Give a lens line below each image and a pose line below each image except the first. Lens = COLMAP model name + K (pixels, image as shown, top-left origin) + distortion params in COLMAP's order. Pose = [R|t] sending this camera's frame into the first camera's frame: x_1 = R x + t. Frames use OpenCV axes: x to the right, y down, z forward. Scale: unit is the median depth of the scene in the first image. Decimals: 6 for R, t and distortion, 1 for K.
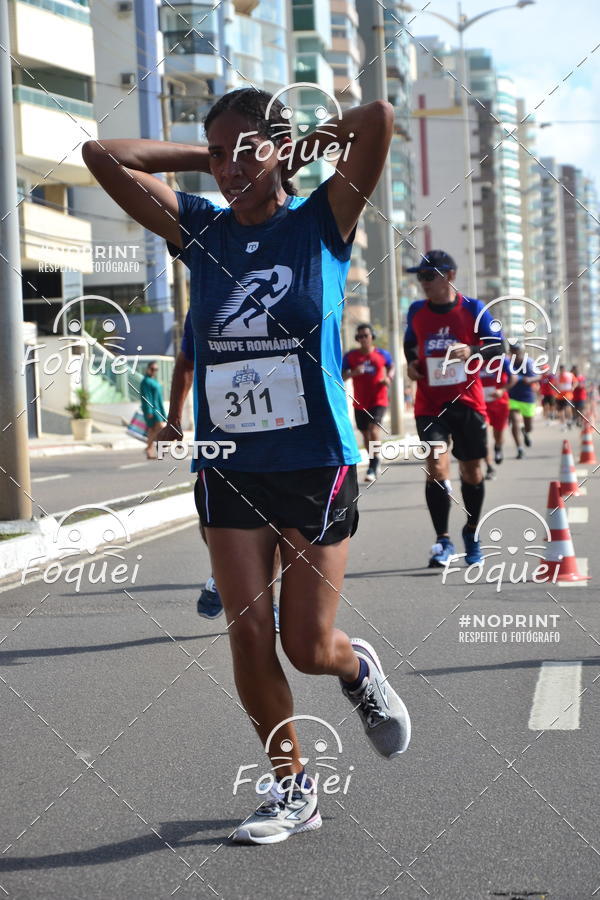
lens RADIAL K [[4317.3, 0, 301.7], [0, 4317.3, 452.0], [0, 0, 1]] dist [-0.082061, 16.822650]
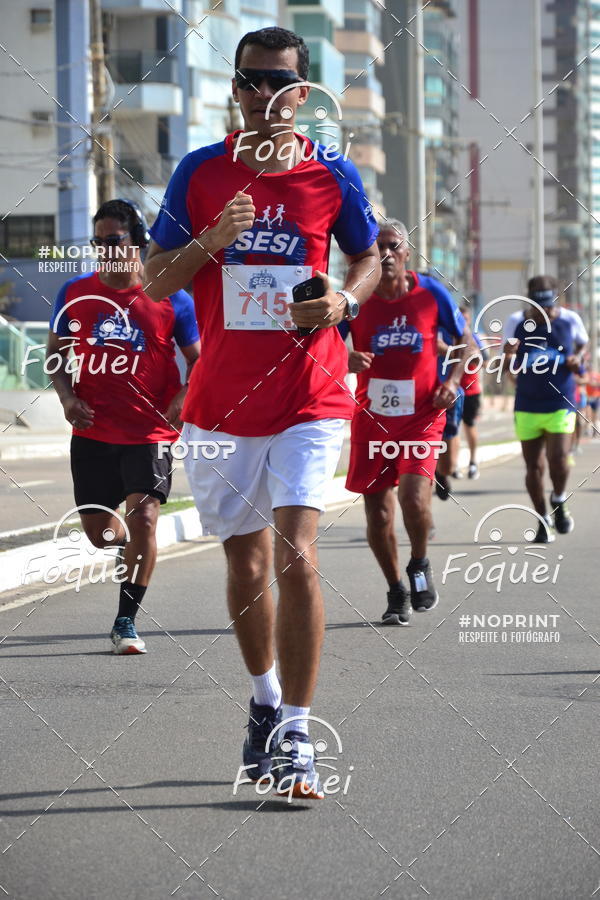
lens RADIAL K [[4259.1, 0, 325.4], [0, 4259.1, 430.1], [0, 0, 1]] dist [0.134328, 9.241356]
pose [[0.999495, 0.031177, 0.006170, 0.002911], [-0.031017, 0.999218, -0.024533, 0.009749], [-0.006930, 0.024330, 0.999680, 0.331957]]
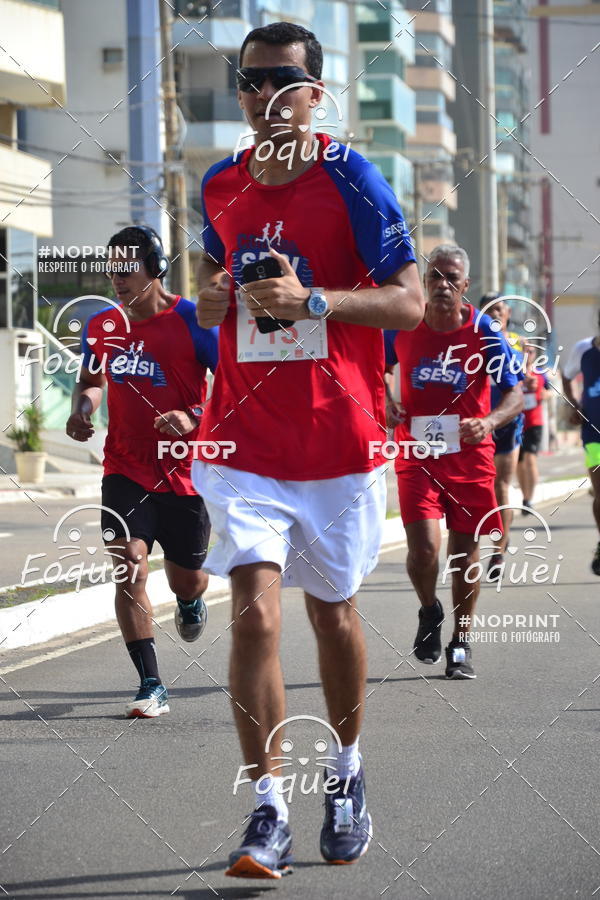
lens RADIAL K [[4304.2, 0, 324.2], [0, 4304.2, 454.2], [0, 0, 1]] dist [0.064032, 11.773481]
pose [[0.999635, 0.024023, -0.012357, 0.003575], [-0.024353, 0.999332, -0.027231, 0.010159], [0.011695, 0.027522, 0.999553, 0.324426]]
